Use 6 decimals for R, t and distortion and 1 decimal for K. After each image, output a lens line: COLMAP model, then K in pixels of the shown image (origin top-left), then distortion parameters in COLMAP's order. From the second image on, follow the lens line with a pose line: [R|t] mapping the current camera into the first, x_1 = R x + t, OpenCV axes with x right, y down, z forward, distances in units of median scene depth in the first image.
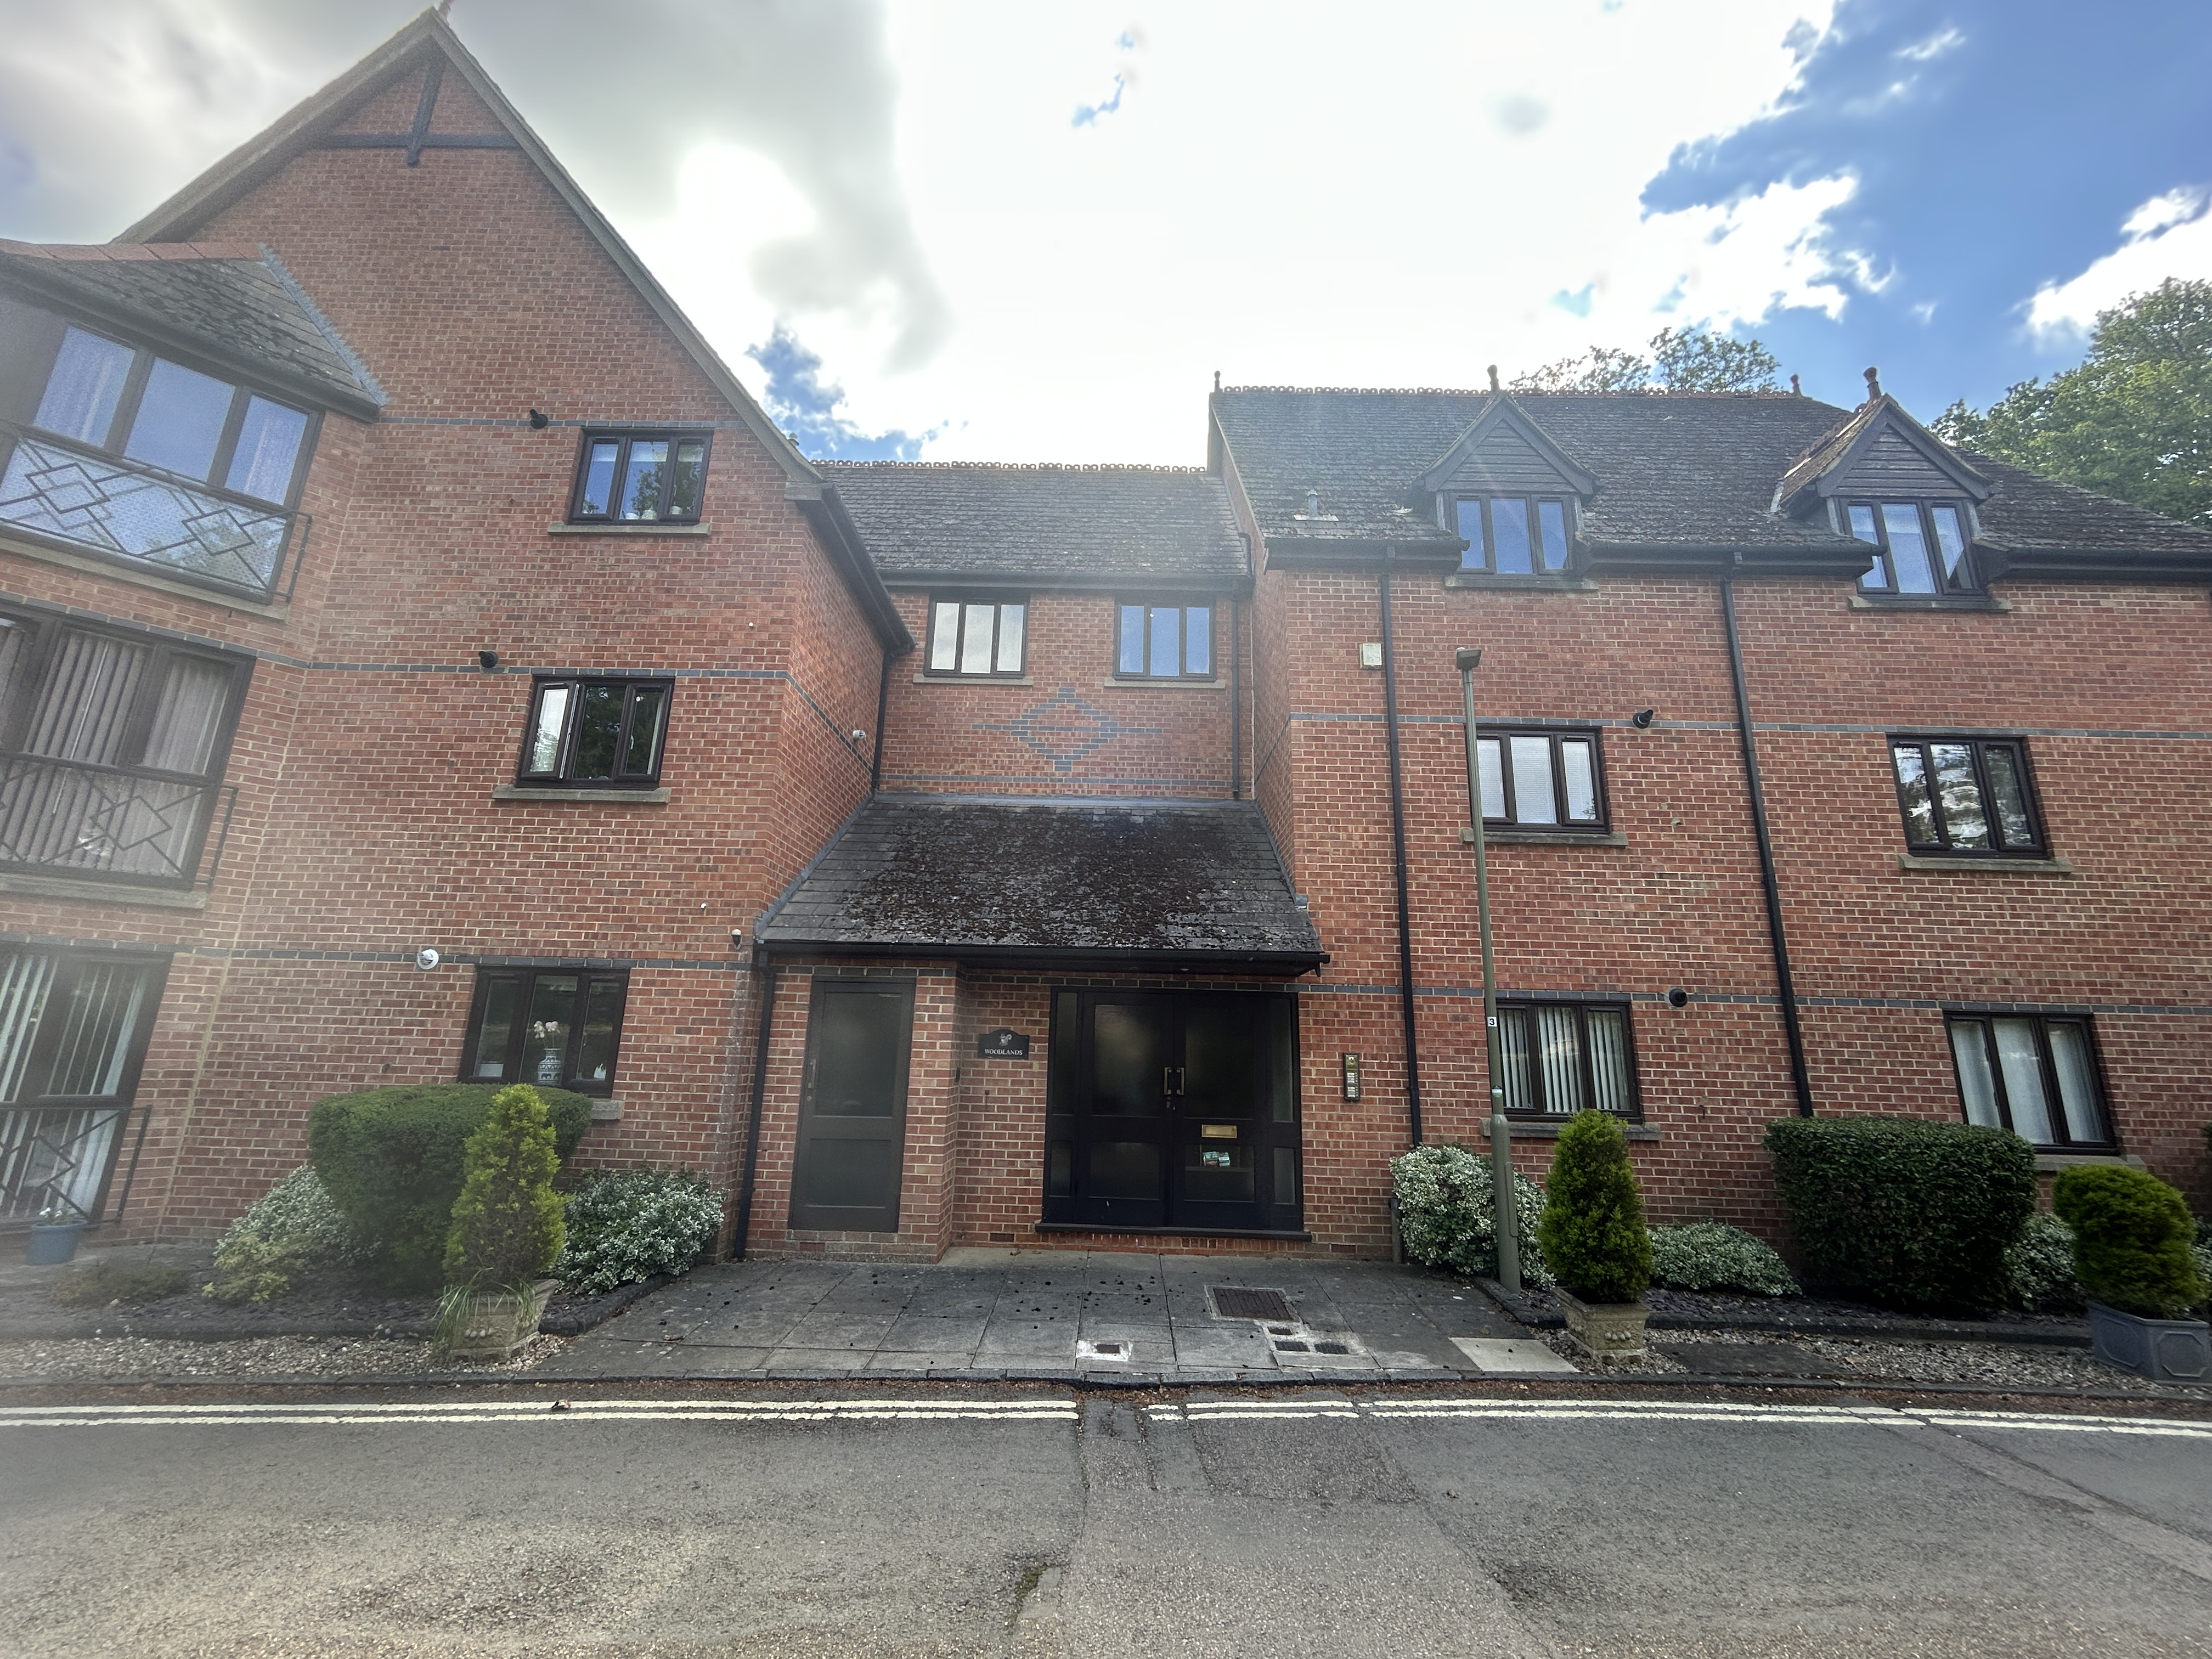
lens RADIAL K [[893.2, 0, 1107.4], [0, 893.2, 836.9], [0, 0, 1]] dist [-0.002545, 0.000211]
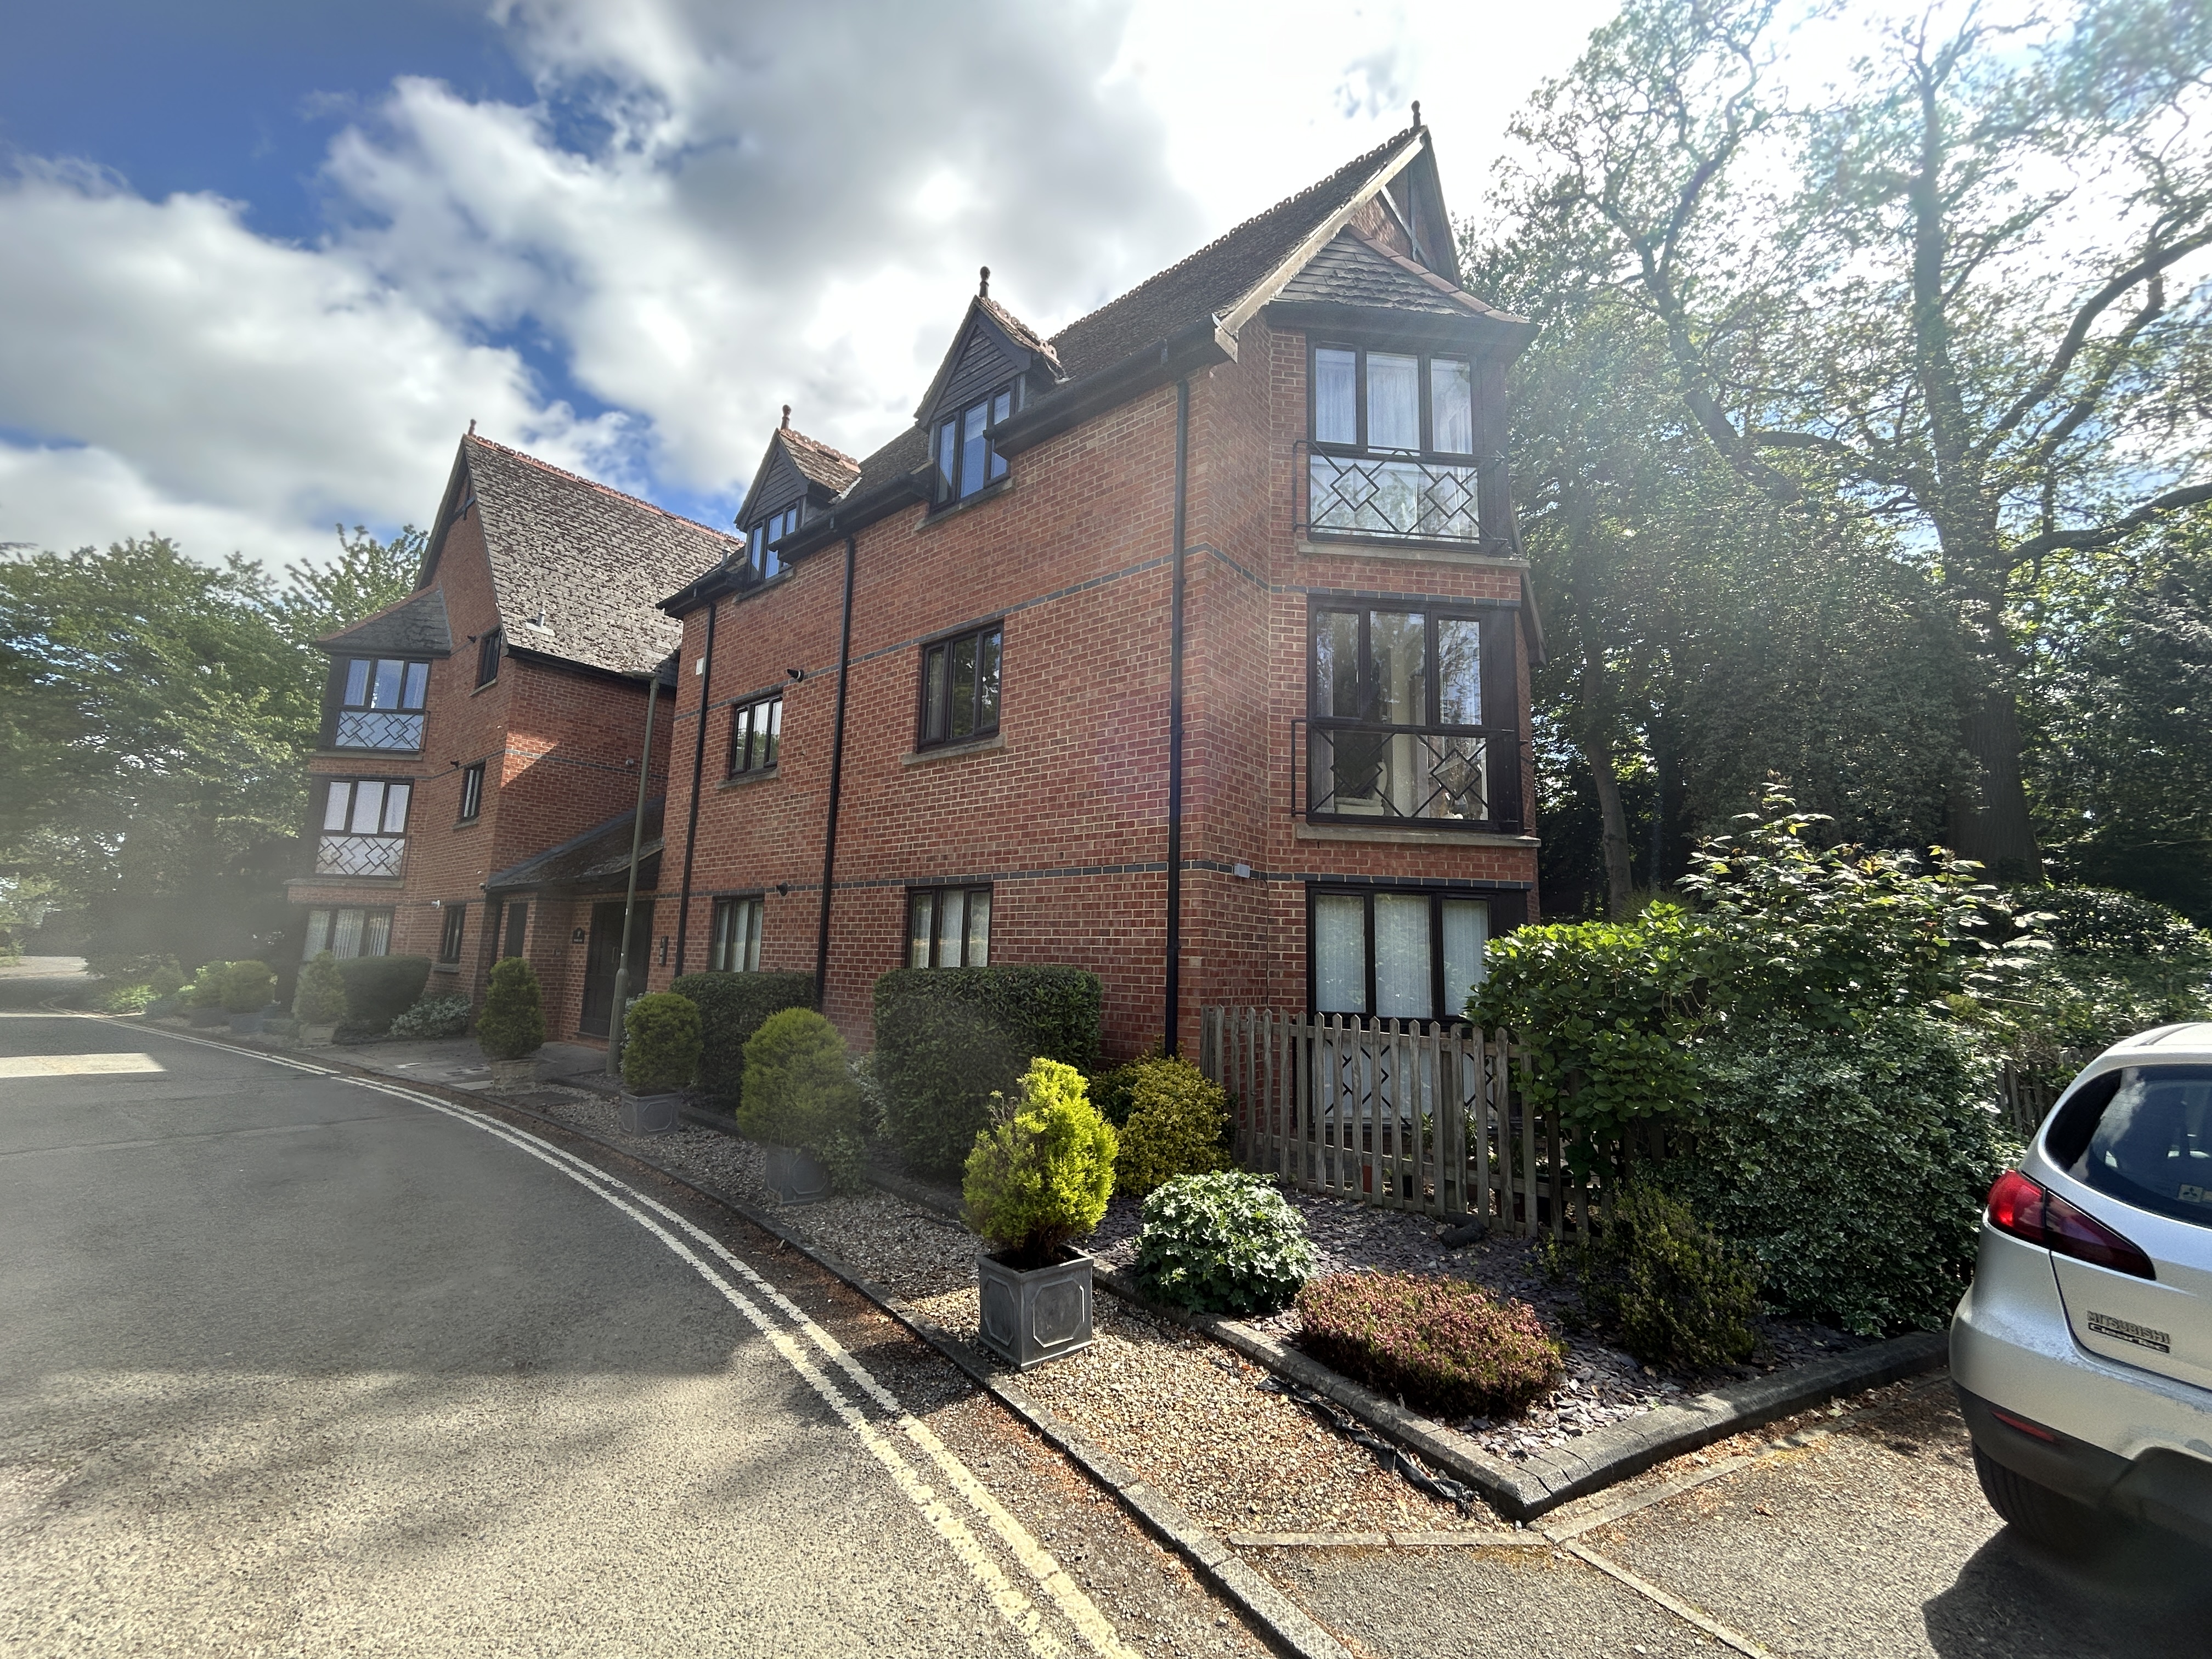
lens RADIAL K [[893.2, 0, 1104.3], [0, 893.2, 833.2], [0, 0, 1]] dist [-0.002545, 0.000211]
pose [[0.780540, -0.096186, -0.617661, 1.818573], [0.140276, 0.989842, 0.023123, 0.132501], [0.609163, -0.104692, 0.786104, 0.250208]]
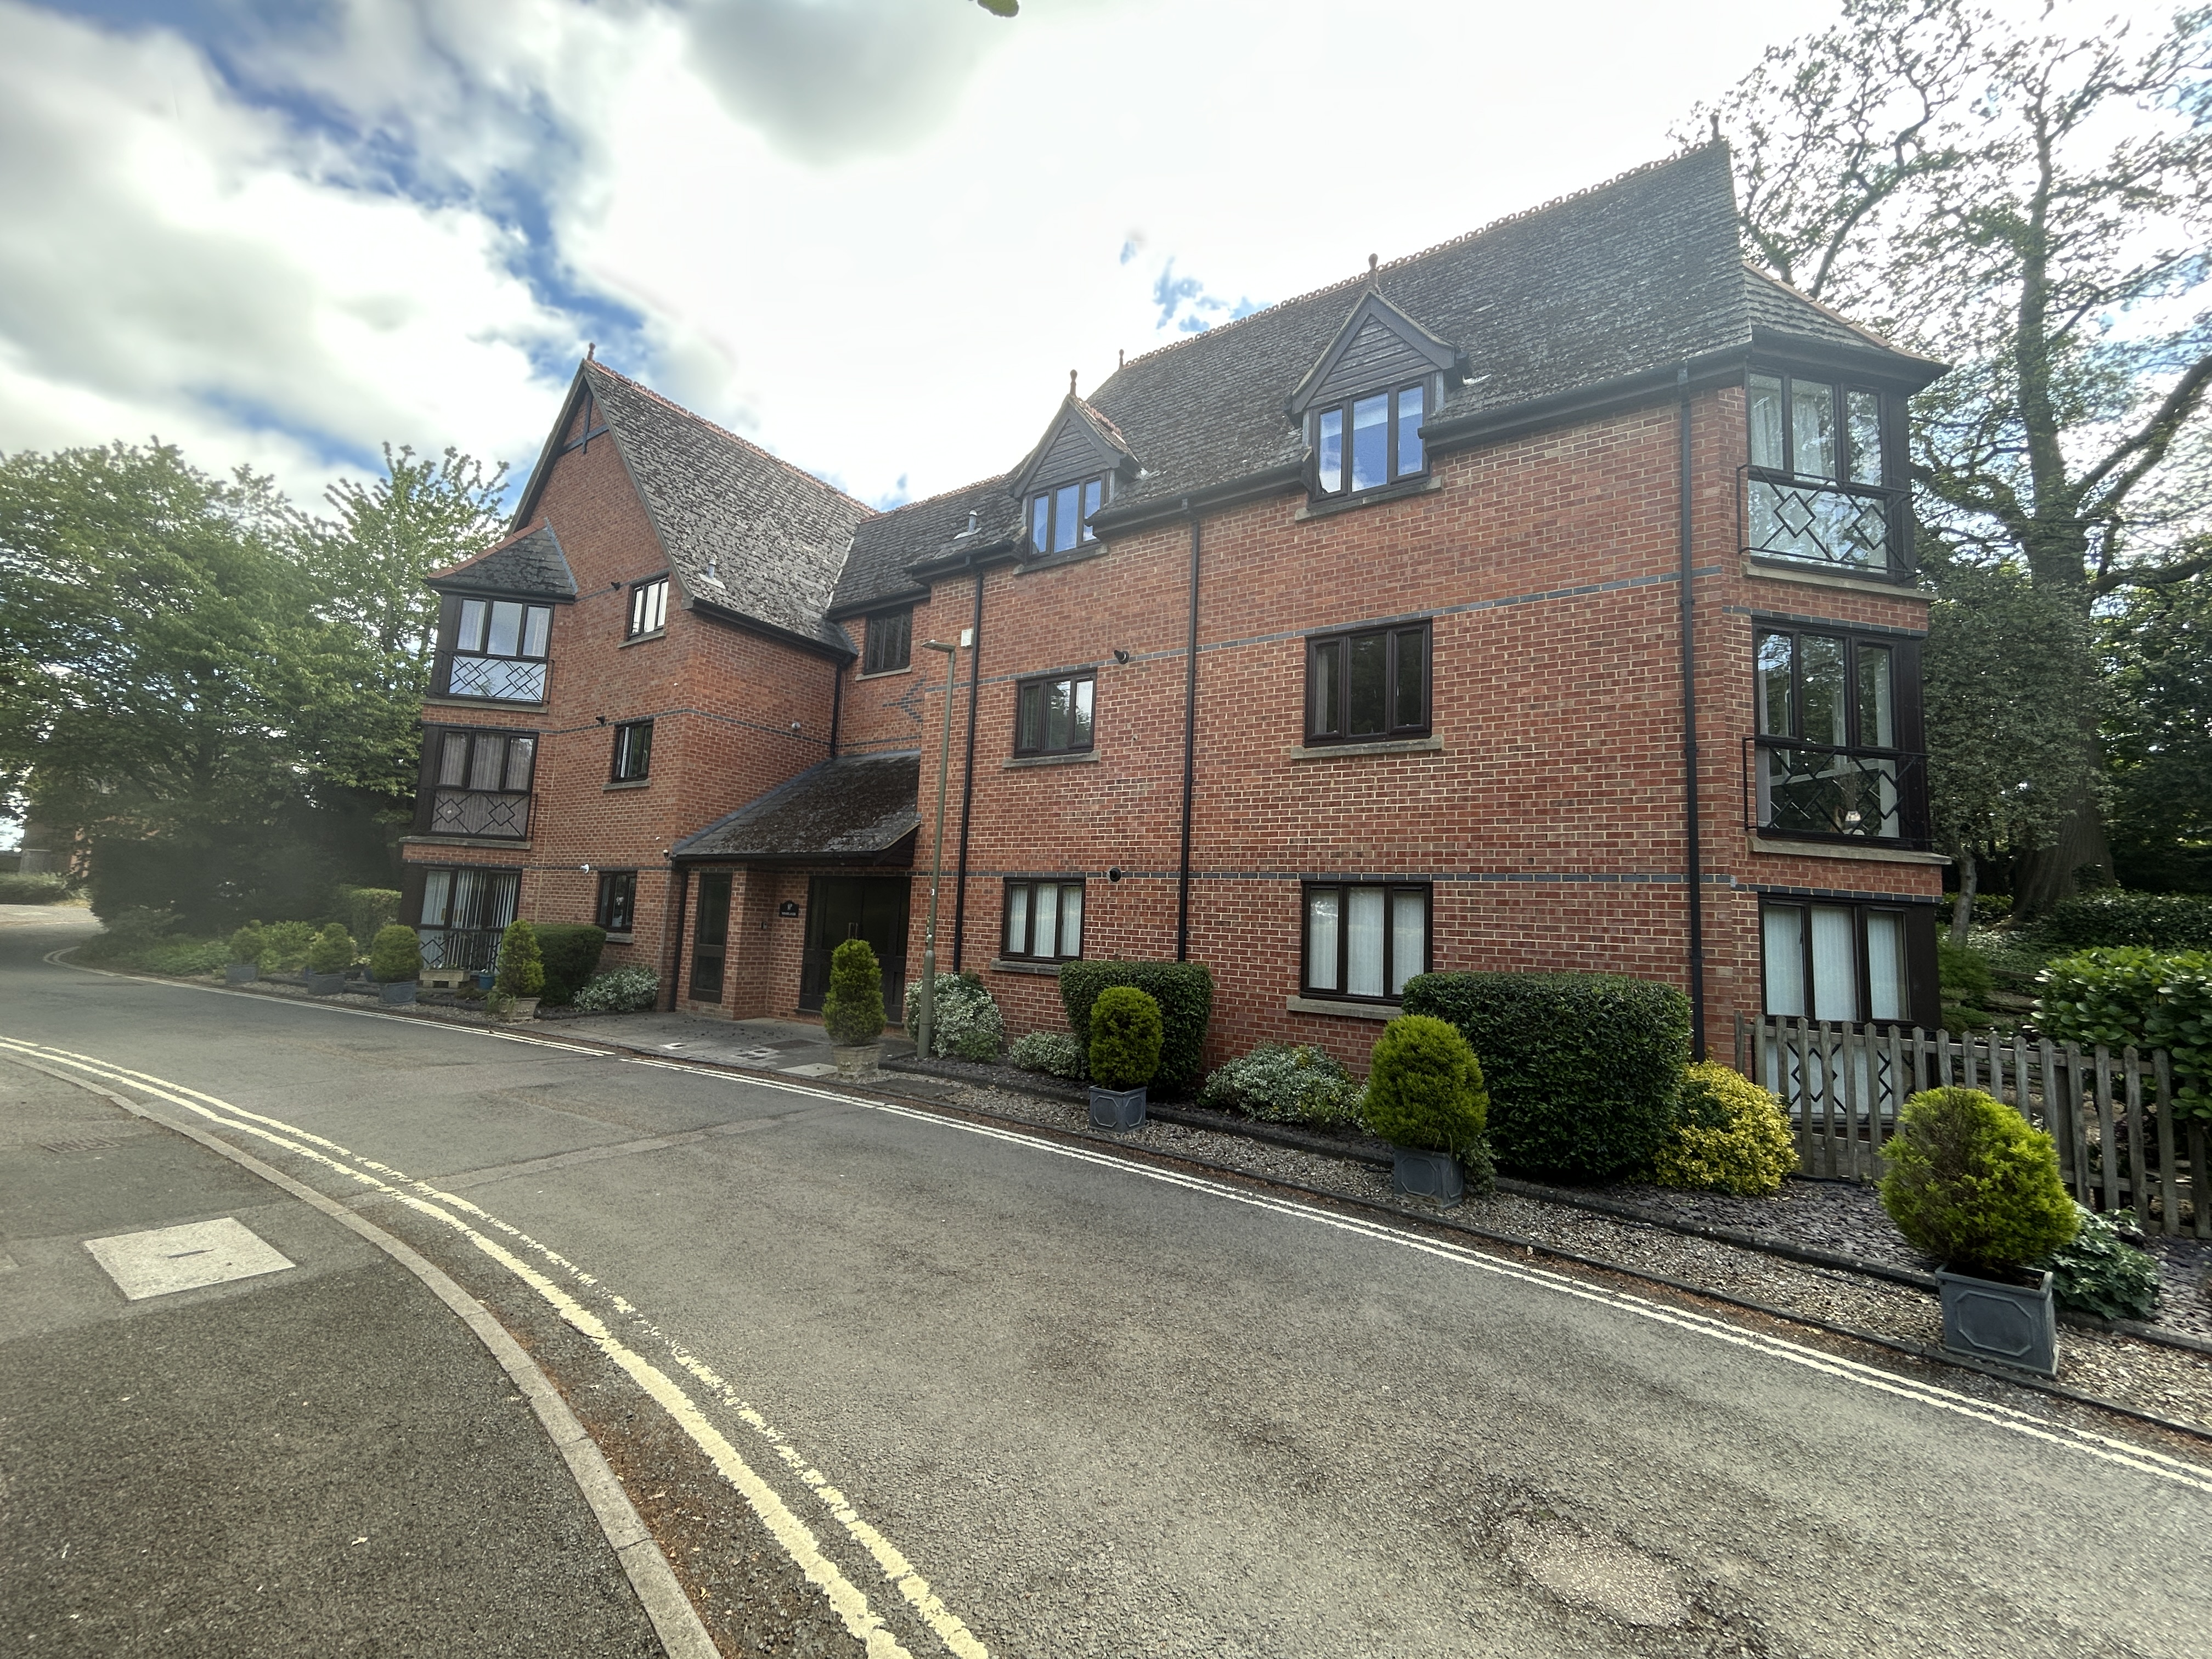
lens RADIAL K [[893.2, 0, 1102.6], [0, 893.2, 832.8], [0, 0, 1]] dist [-0.002545, 0.000211]
pose [[0.837132, -0.045989, -0.545064, 1.328037], [0.104288, 0.991600, 0.076505, 0.015943], [0.536968, -0.120888, 0.834896, -0.100966]]
